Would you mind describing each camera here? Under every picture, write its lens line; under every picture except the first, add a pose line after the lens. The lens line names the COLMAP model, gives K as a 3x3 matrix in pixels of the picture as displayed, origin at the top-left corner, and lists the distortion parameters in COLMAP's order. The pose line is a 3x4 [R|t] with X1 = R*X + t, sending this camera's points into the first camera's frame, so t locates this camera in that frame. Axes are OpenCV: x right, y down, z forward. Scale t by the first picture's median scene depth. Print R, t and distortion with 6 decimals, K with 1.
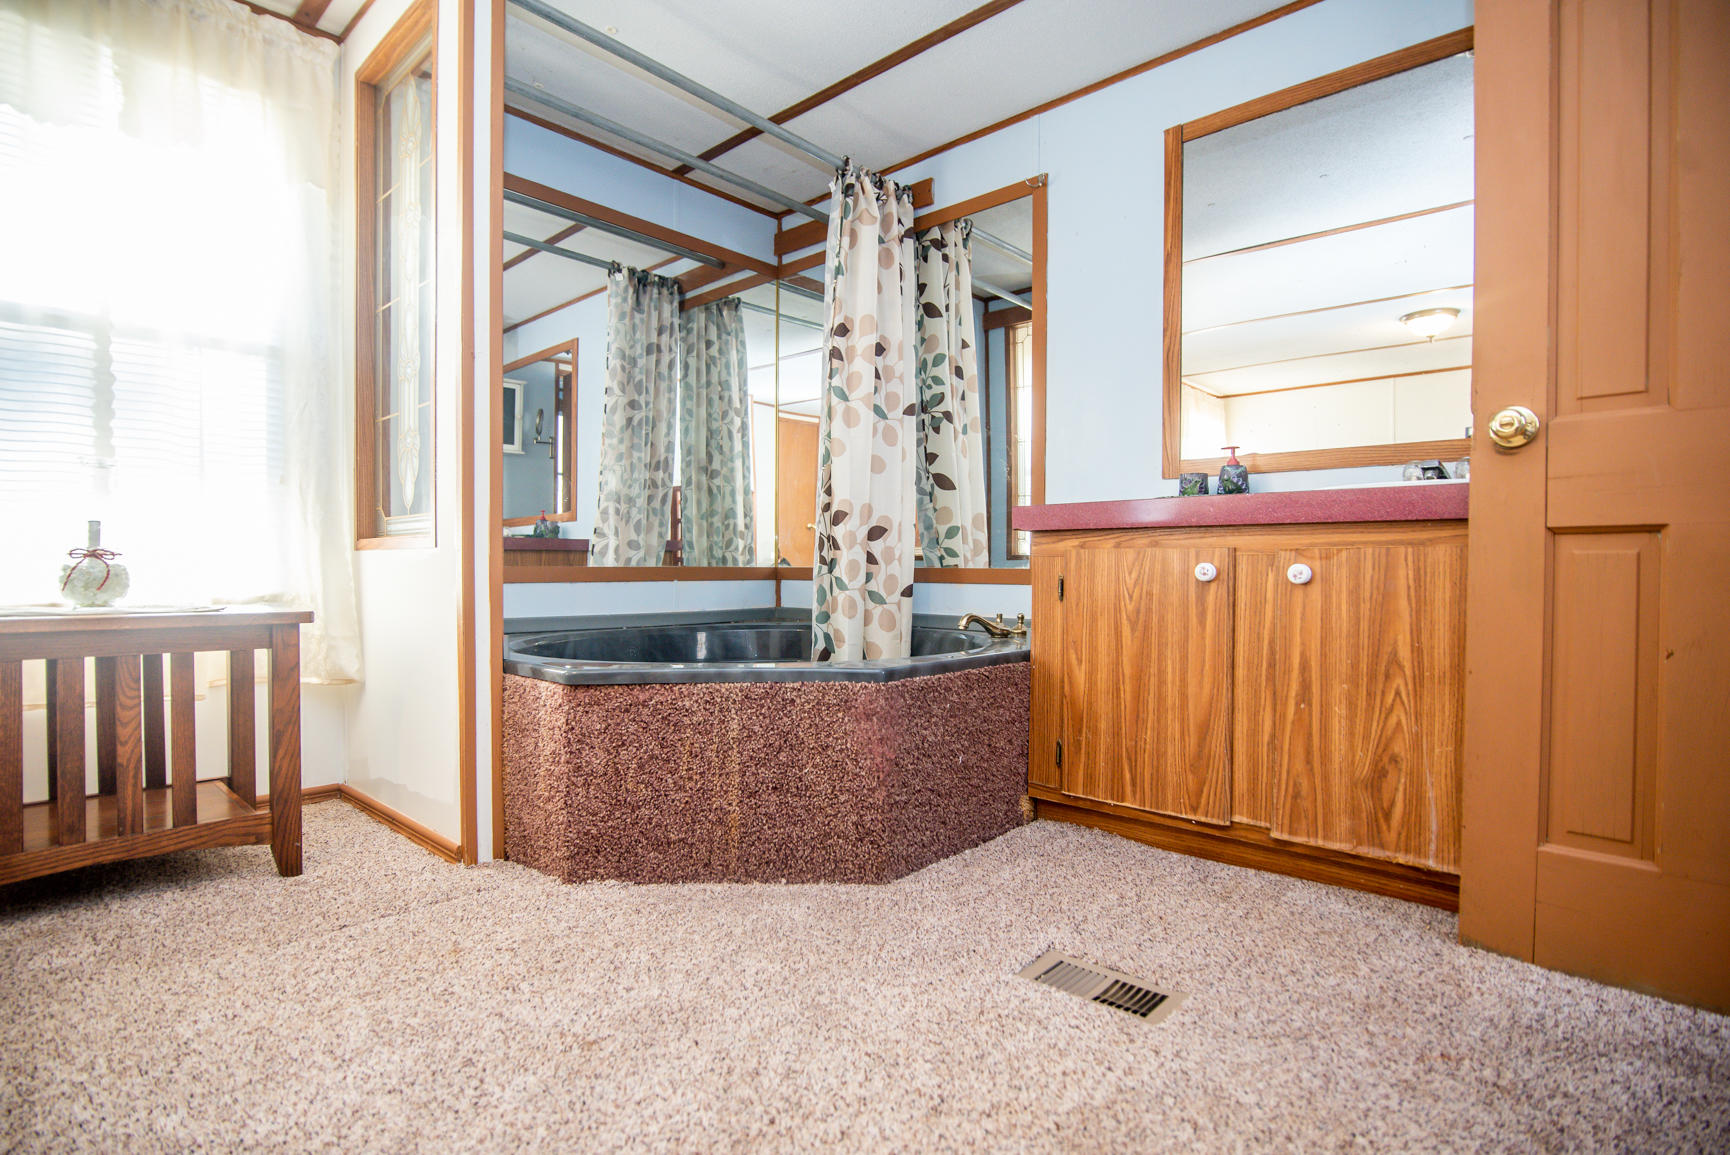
lens RADIAL K [[874.8, 0, 854.7], [0, 874.8, 586.1], [0, 0, 1]] dist [-0.024314, 0.000731]
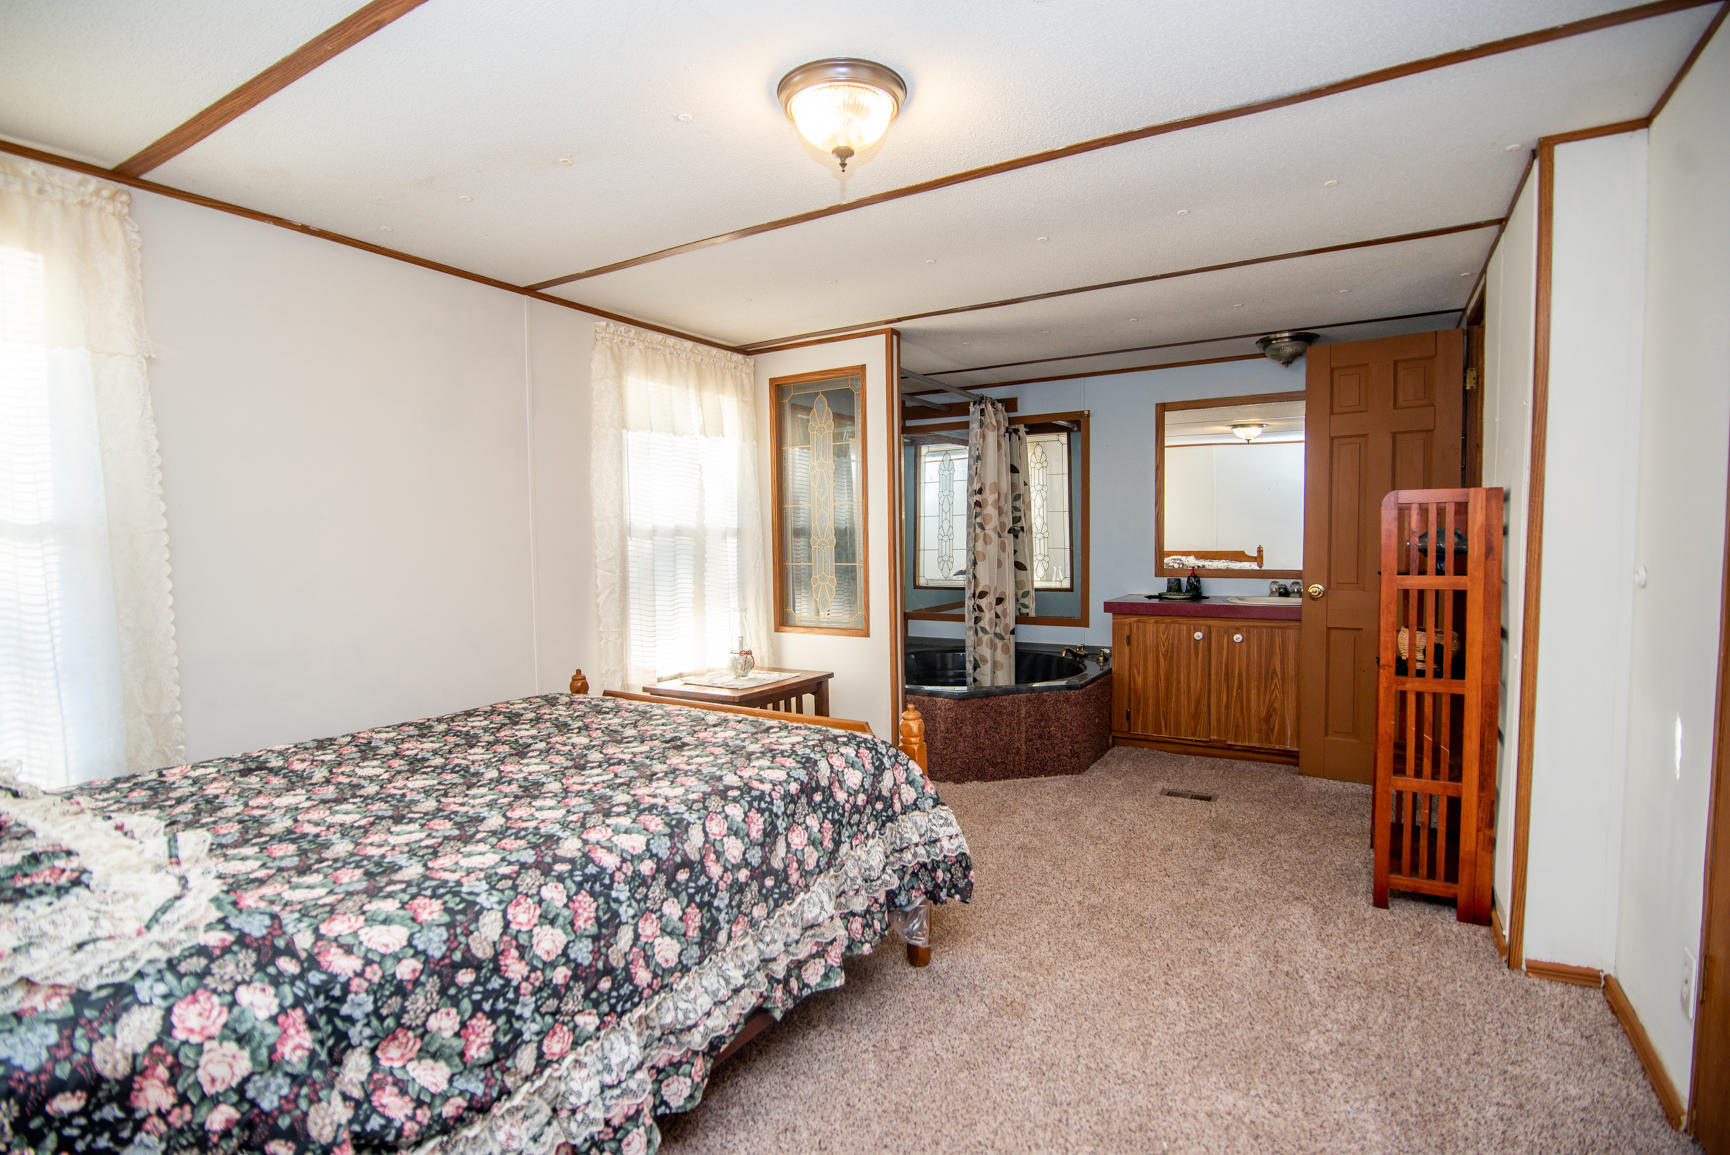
lens RADIAL K [[874.8, 0, 854.7], [0, 874.8, 586.1], [0, 0, 1]] dist [-0.024314, 0.000731]
pose [[0.980291, -0.032527, 0.194861, -0.993140], [0.024867, 0.998824, 0.041628, -0.278378], [-0.195986, -0.035961, 0.979947, -1.163574]]
